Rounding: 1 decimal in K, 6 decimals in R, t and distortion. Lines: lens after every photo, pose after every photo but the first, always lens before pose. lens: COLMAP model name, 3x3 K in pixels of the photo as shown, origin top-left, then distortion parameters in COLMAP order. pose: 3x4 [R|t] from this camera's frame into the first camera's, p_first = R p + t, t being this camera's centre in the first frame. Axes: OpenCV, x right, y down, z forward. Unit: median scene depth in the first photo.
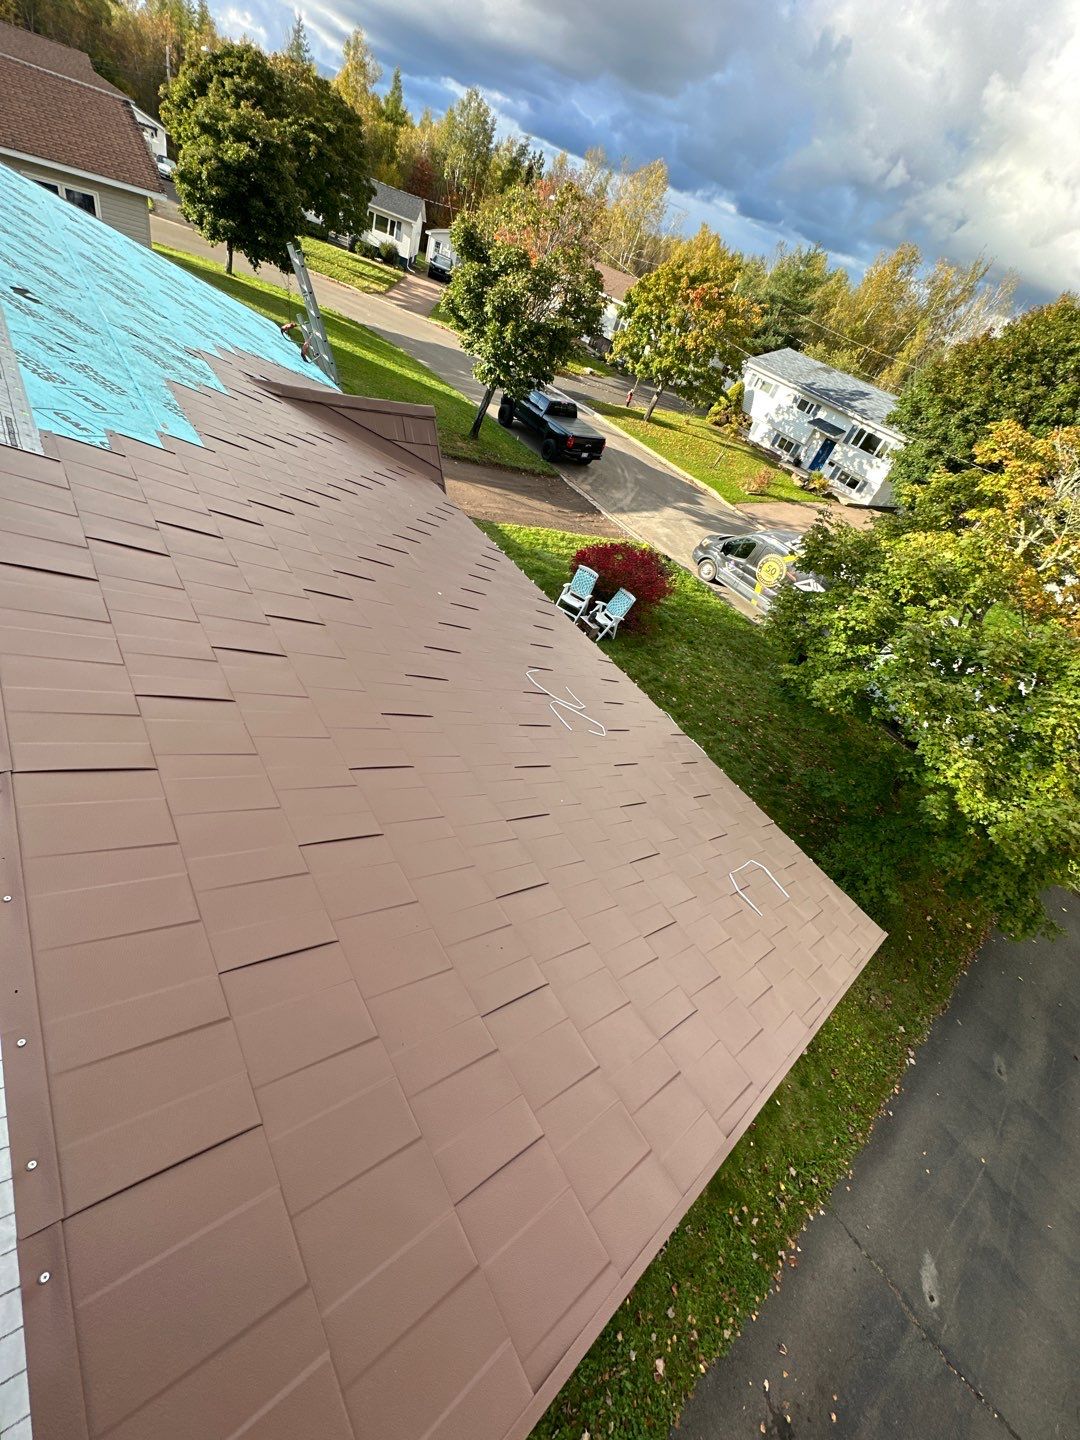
lens RADIAL K [[569.5, 0, 536.9], [0, 569.5, 720.0], [0, 0, 1]] dist [0.002636, -0.002251]
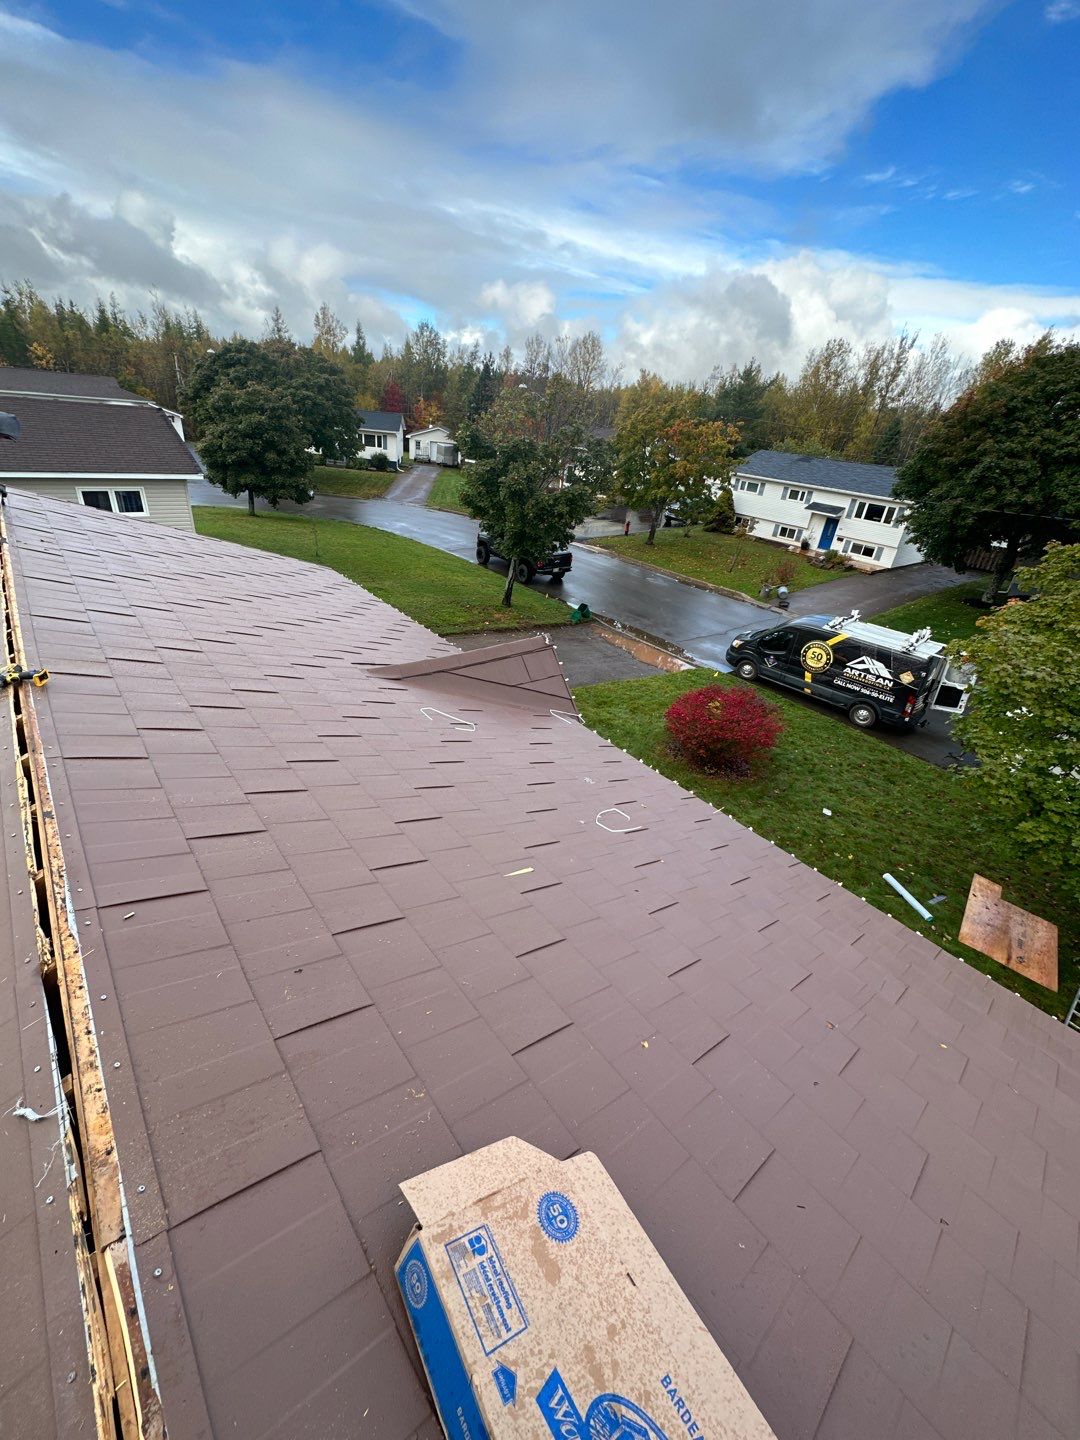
lens RADIAL K [[572.2, 0, 536.9], [0, 572.2, 718.1], [0, 0, 1]] dist [-0.000234, -0.000918]
pose [[0.974388, -0.222055, -0.035476, -0.039740], [0.210179, 0.955410, -0.207406, -0.049132], [0.079950, 0.194638, 0.977611, 0.029072]]
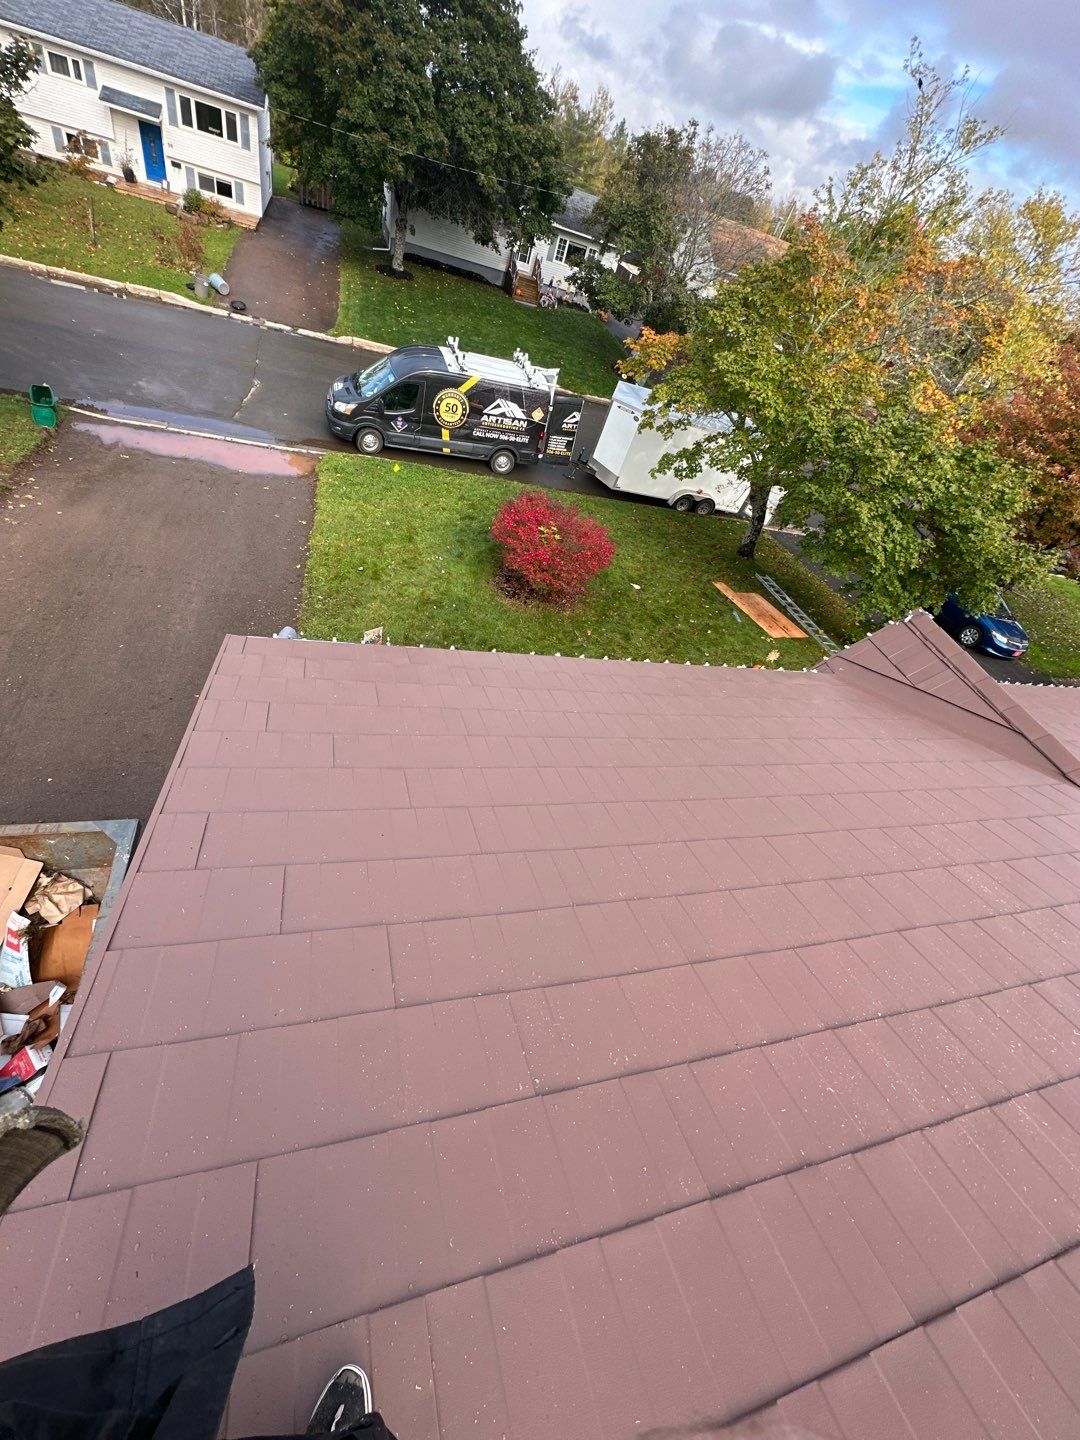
lens RADIAL K [[572.2, 0, 536.9], [0, 572.2, 718.1], [0, 0, 1]] dist [-0.000234, -0.000918]
pose [[0.415053, -0.772179, 0.481113, -0.169185], [0.474368, 0.634918, 0.609799, -0.228396], [-0.776341, -0.024874, 0.629822, 0.182485]]
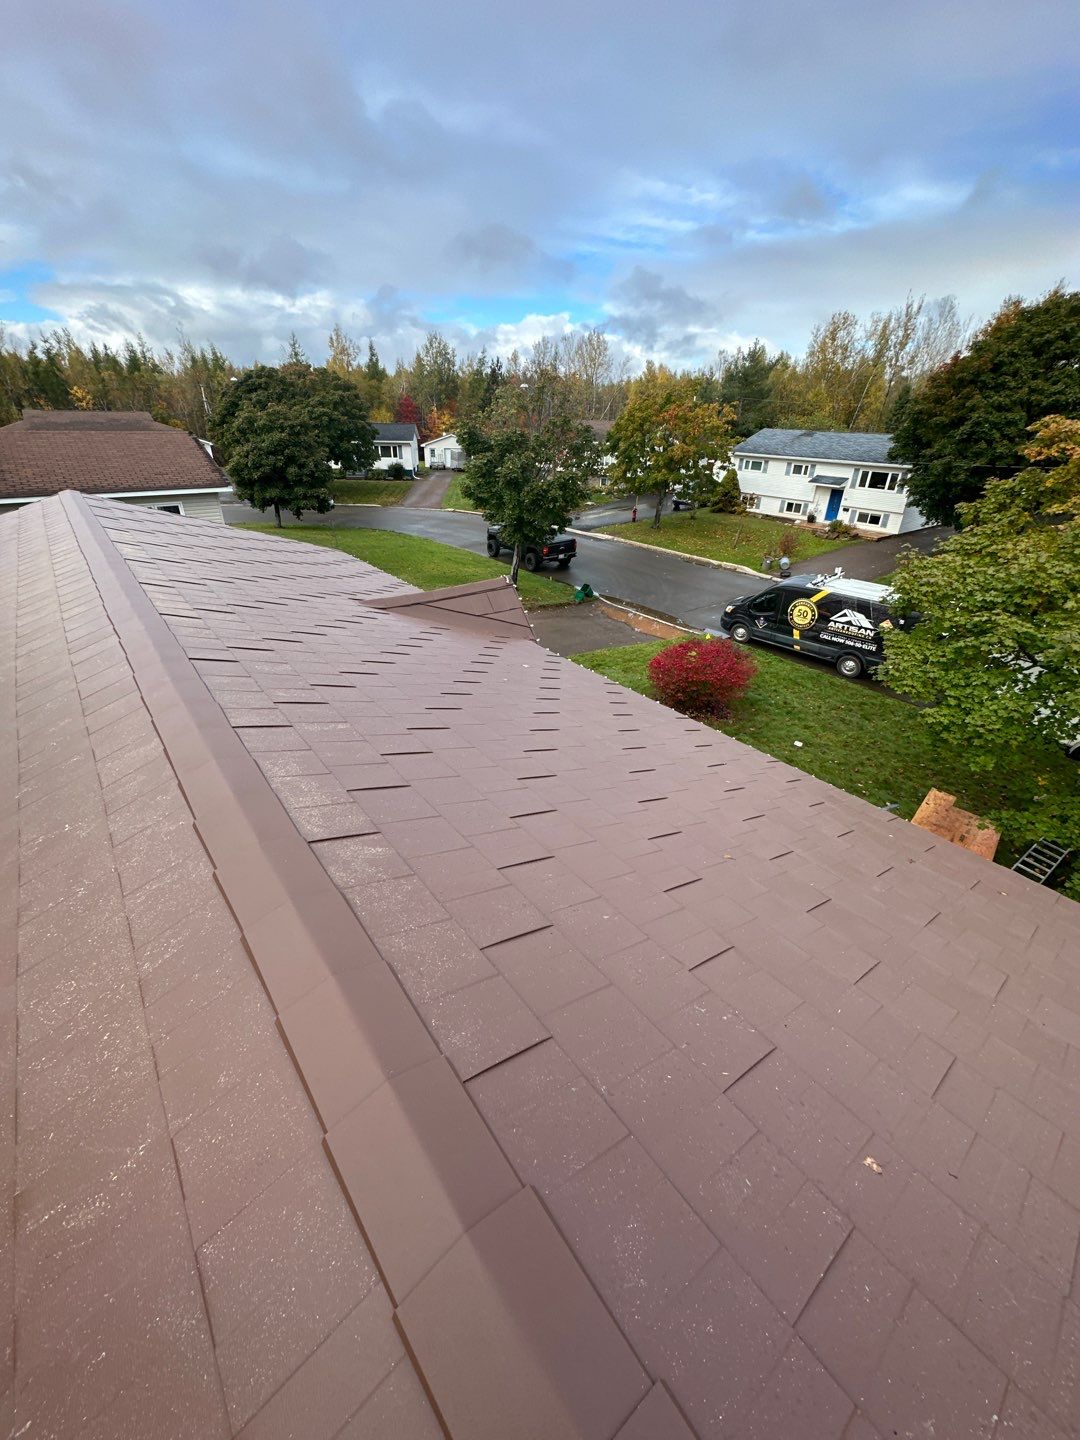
lens RADIAL K [[569.5, 0, 536.9], [0, 569.5, 720.0], [0, 0, 1]] dist [0.002636, -0.002251]
pose [[0.957389, -0.274151, -0.090818, -0.022063], [0.249267, 0.943219, -0.219555, -0.008582], [0.145852, 0.187561, 0.971364, 0.000804]]
